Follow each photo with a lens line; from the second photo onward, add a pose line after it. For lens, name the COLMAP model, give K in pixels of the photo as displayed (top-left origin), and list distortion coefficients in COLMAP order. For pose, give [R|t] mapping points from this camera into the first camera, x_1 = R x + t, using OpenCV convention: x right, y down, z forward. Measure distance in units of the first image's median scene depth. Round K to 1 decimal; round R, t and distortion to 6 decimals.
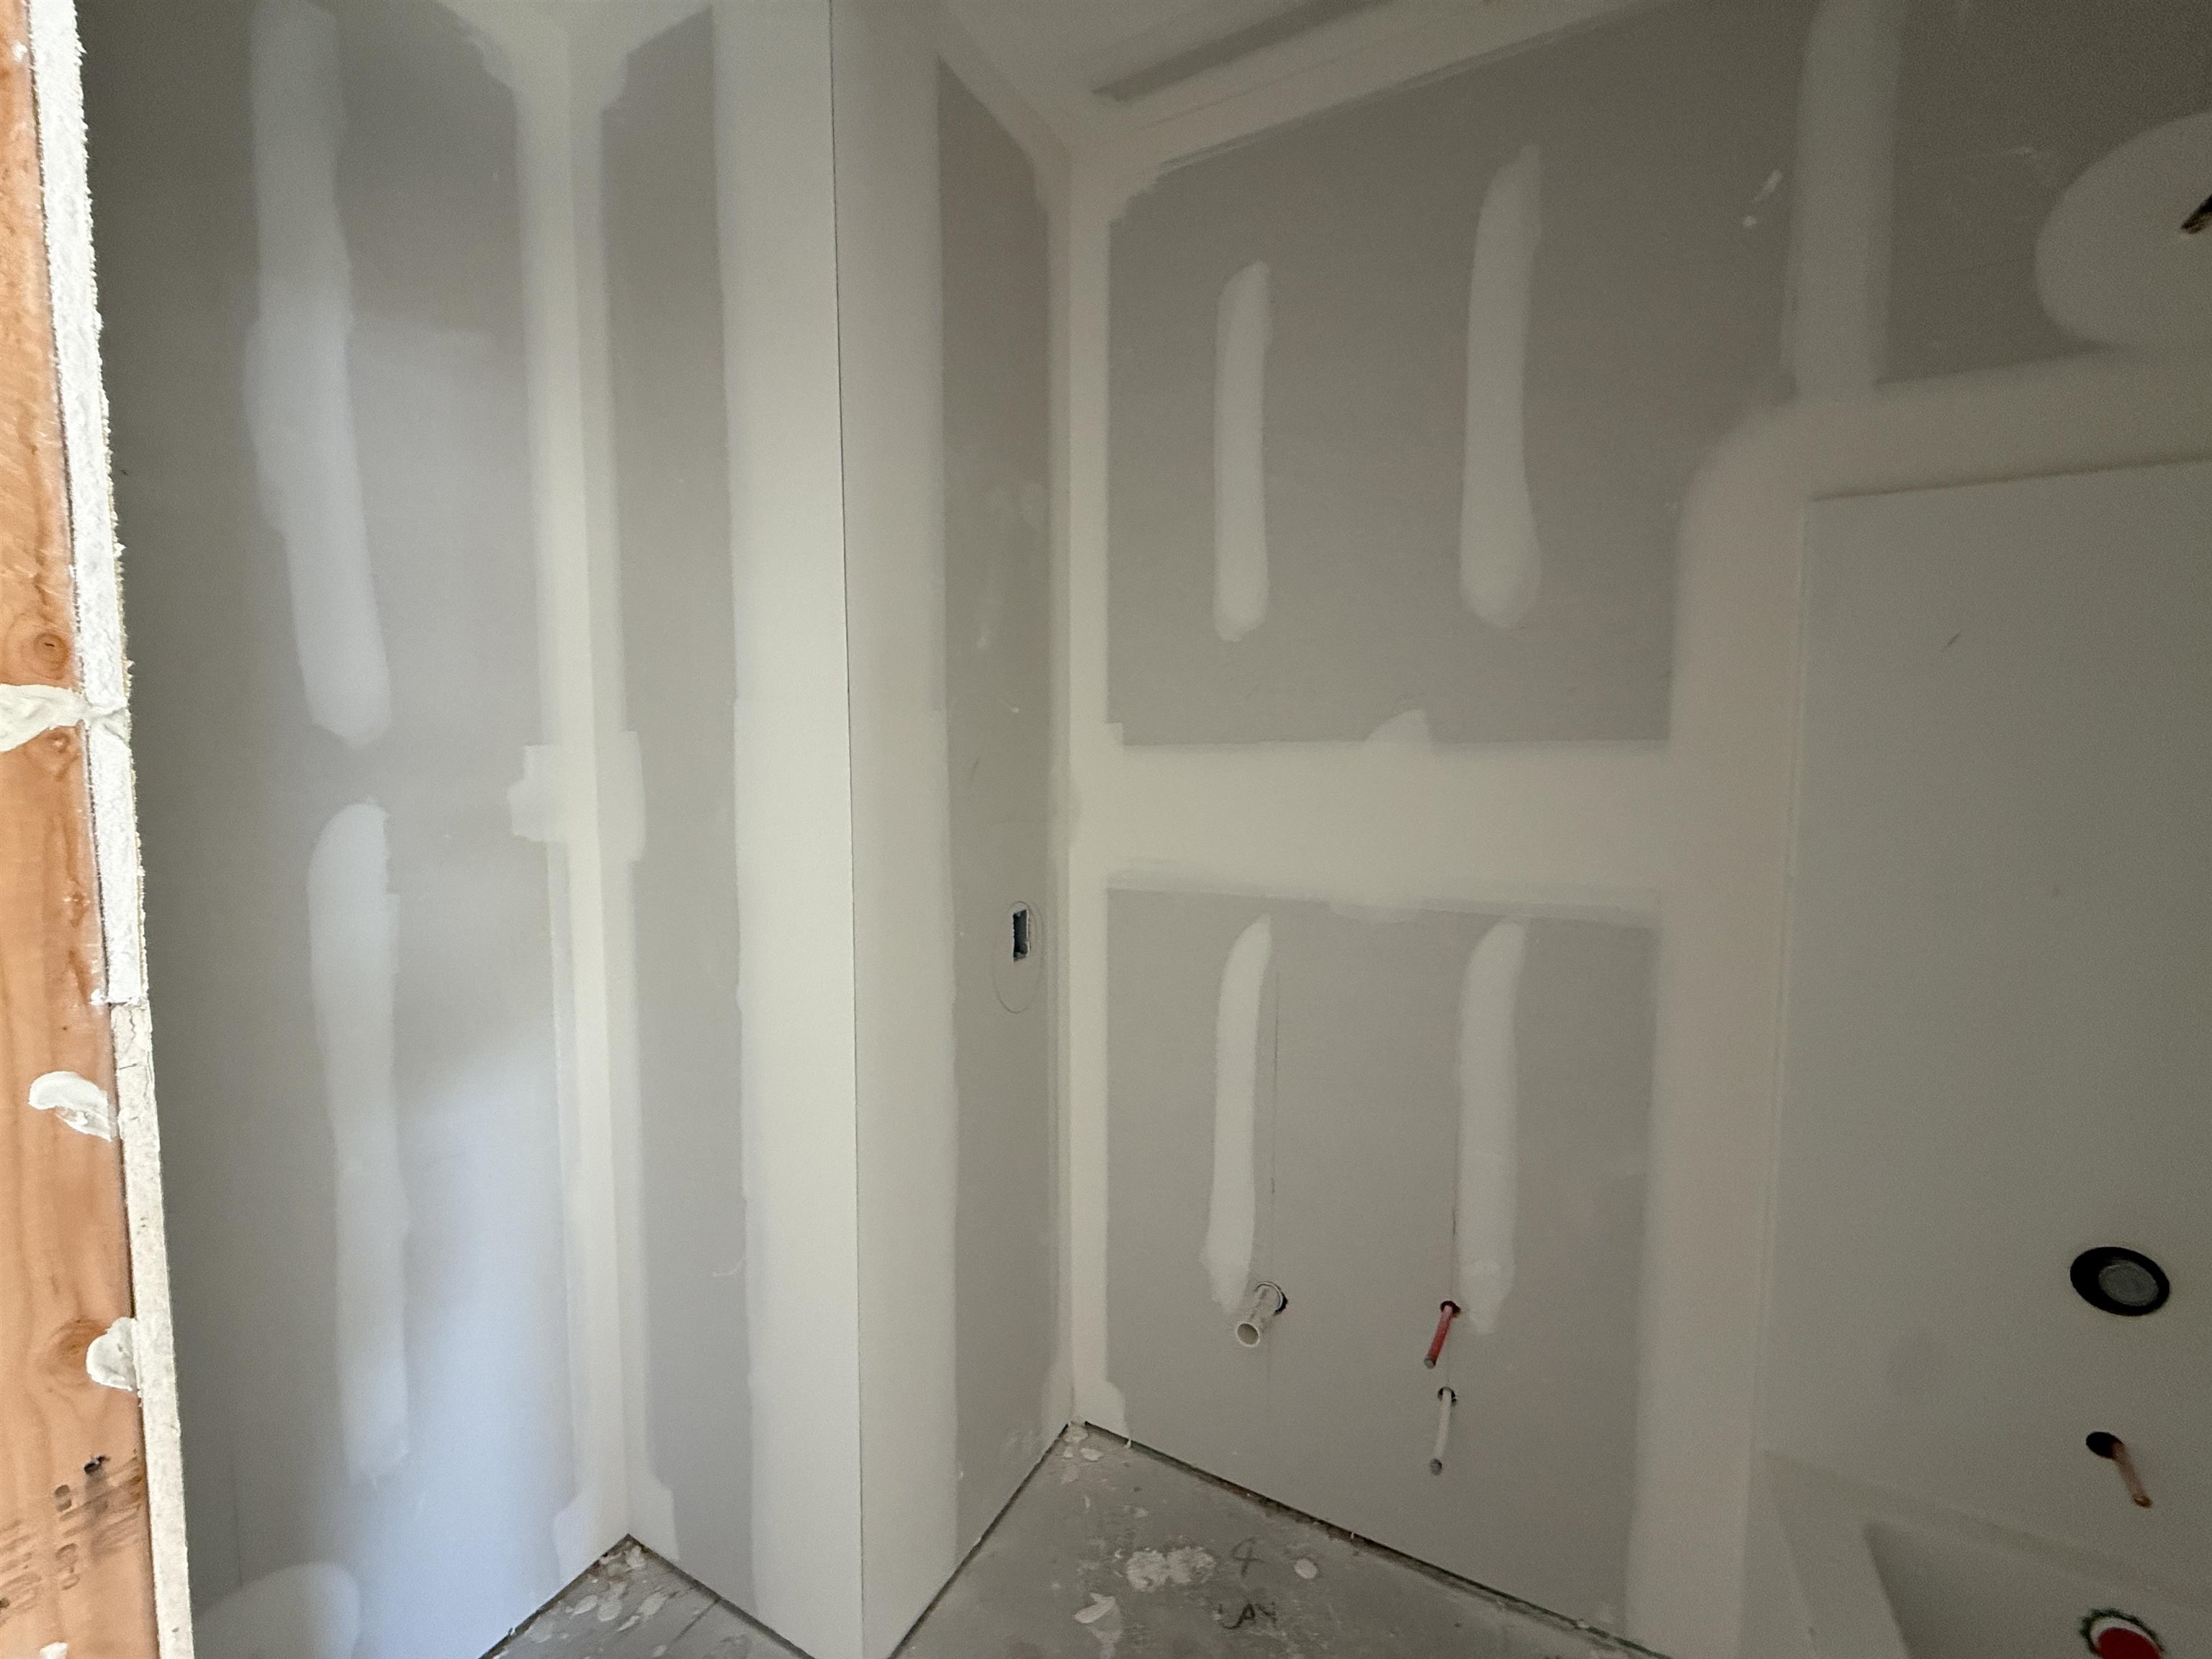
lens RADIAL K [[881.0, 0, 1108.5], [0, 881.0, 824.5], [0, 0, 1]] dist [0.000264, 0.000124]
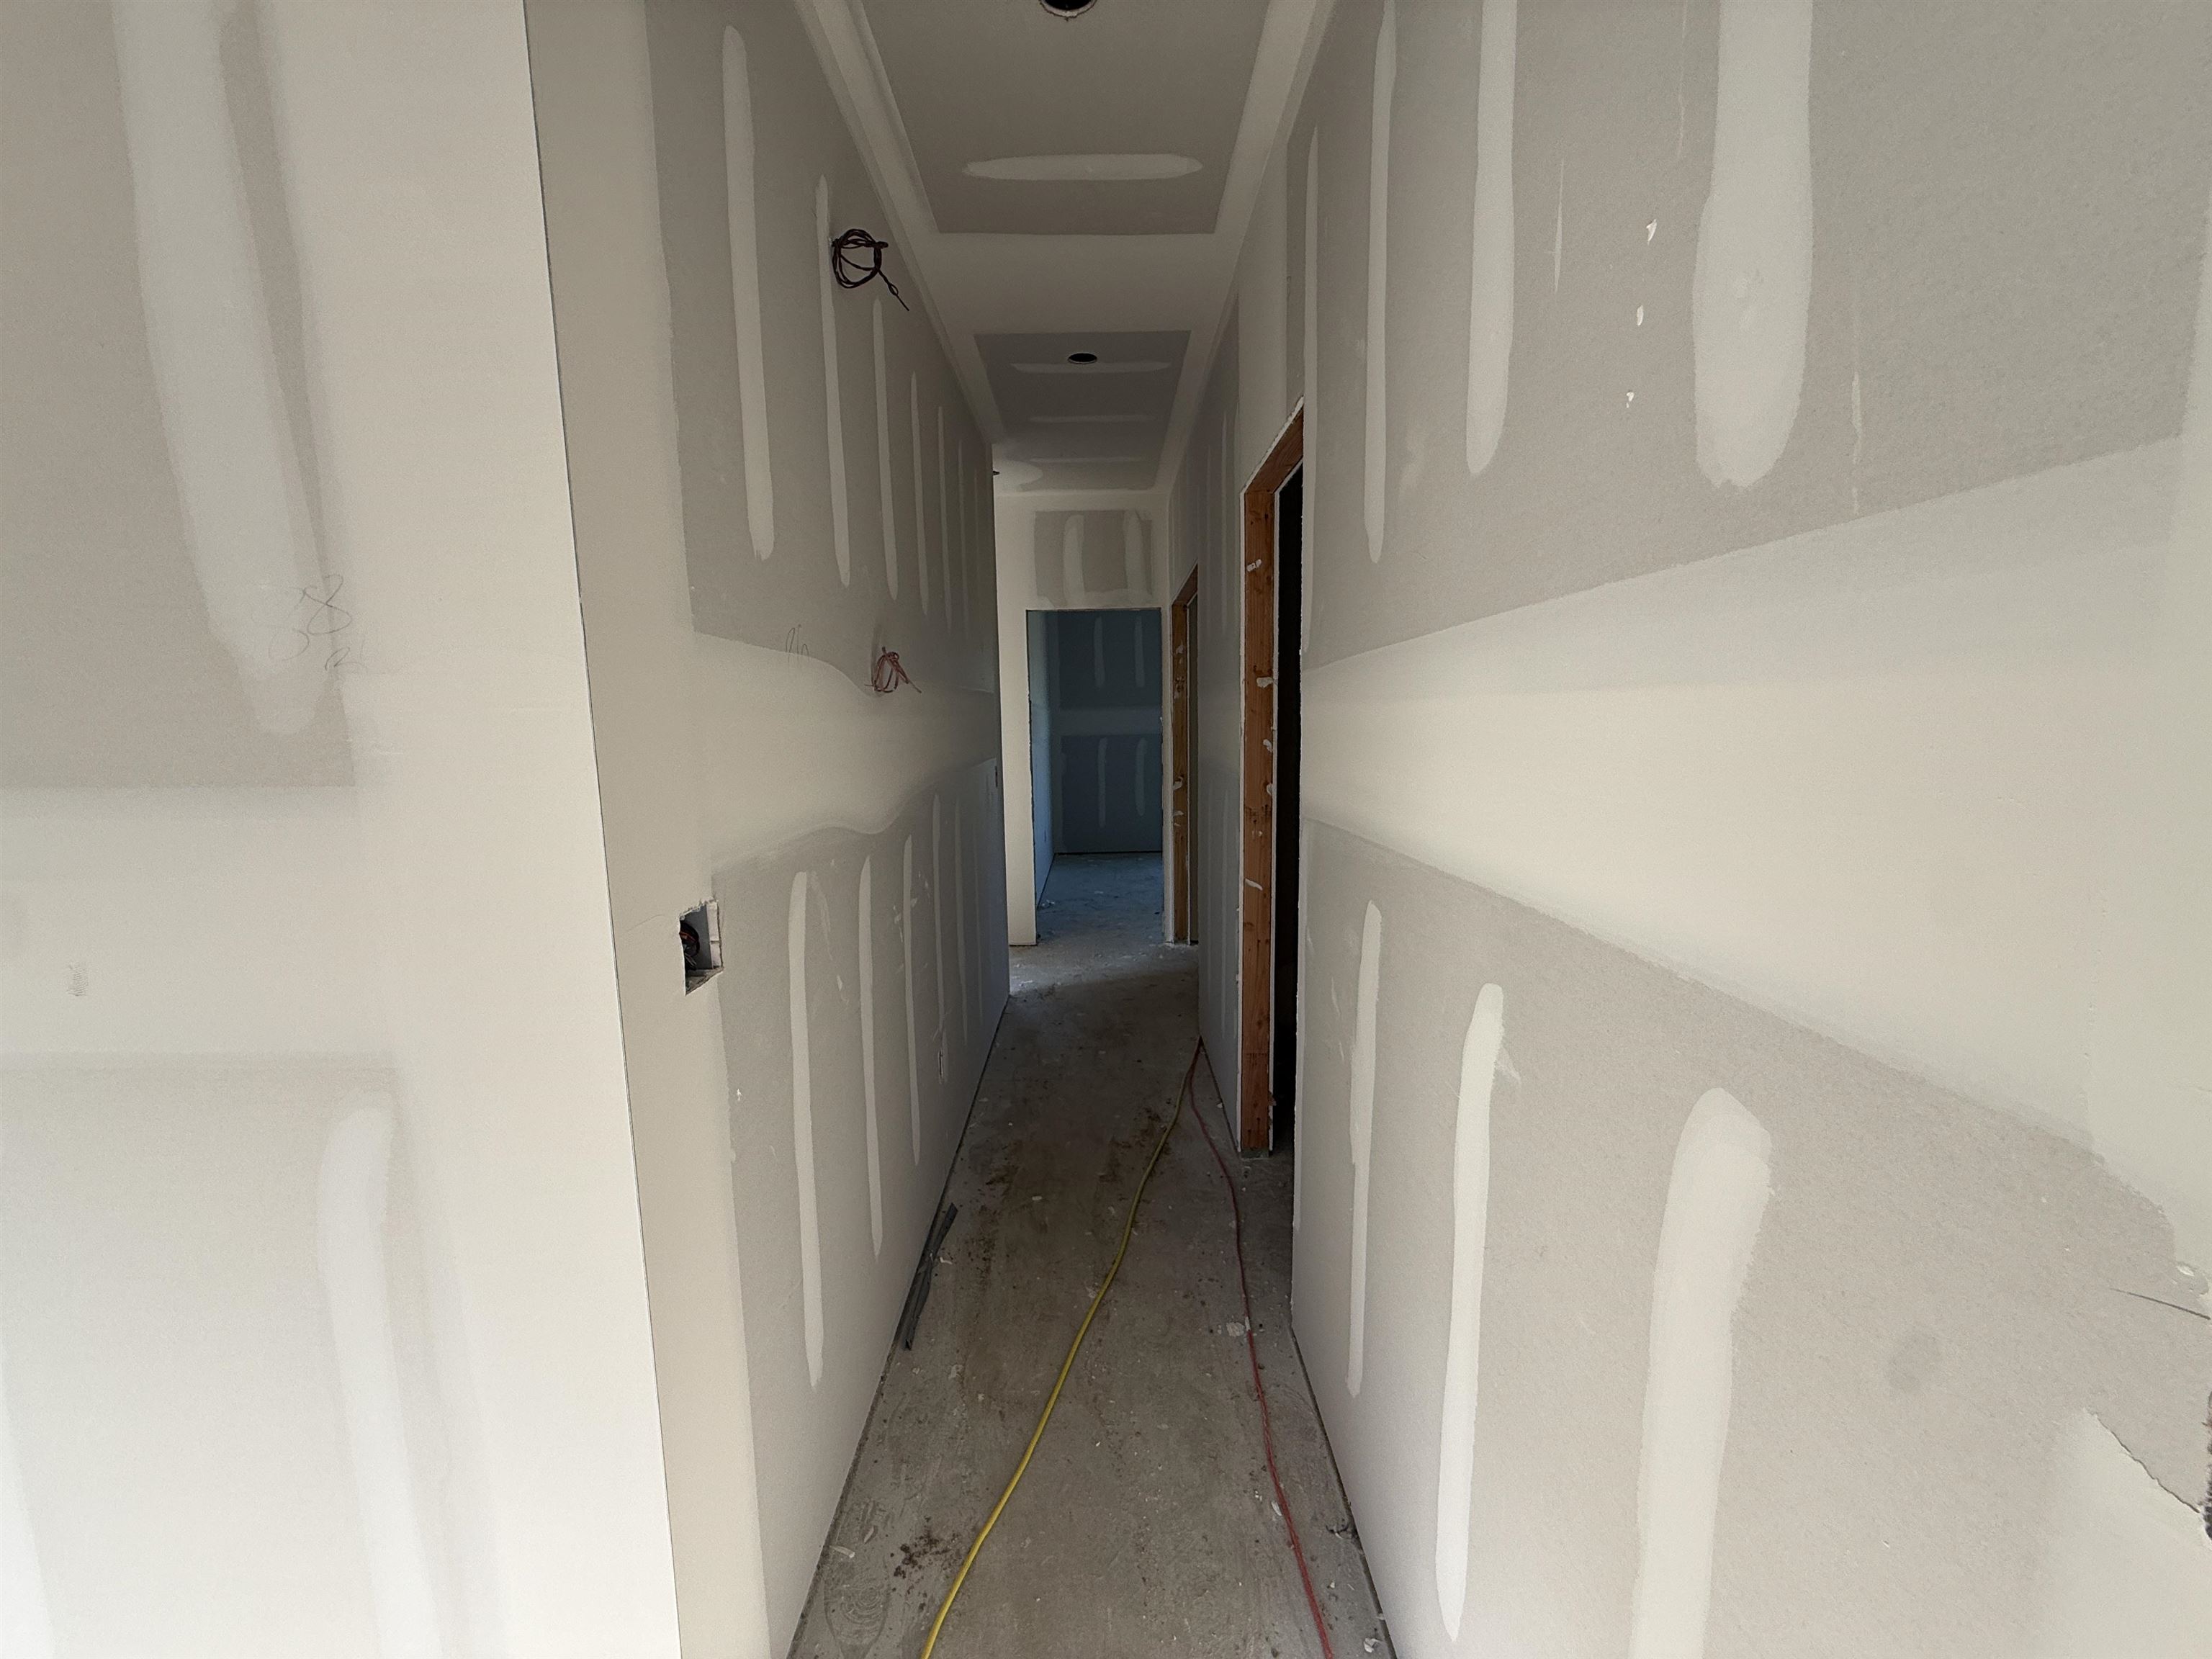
lens RADIAL K [[881.0, 0, 1106.7], [0, 881.0, 832.5], [0, 0, 1]] dist [0.000264, 0.000124]
pose [[0.495160, 0.093030, -0.863807, 0.626488], [-0.048490, 0.995660, 0.079435, 0.084370], [0.867448, 0.002553, 0.497522, -0.522697]]
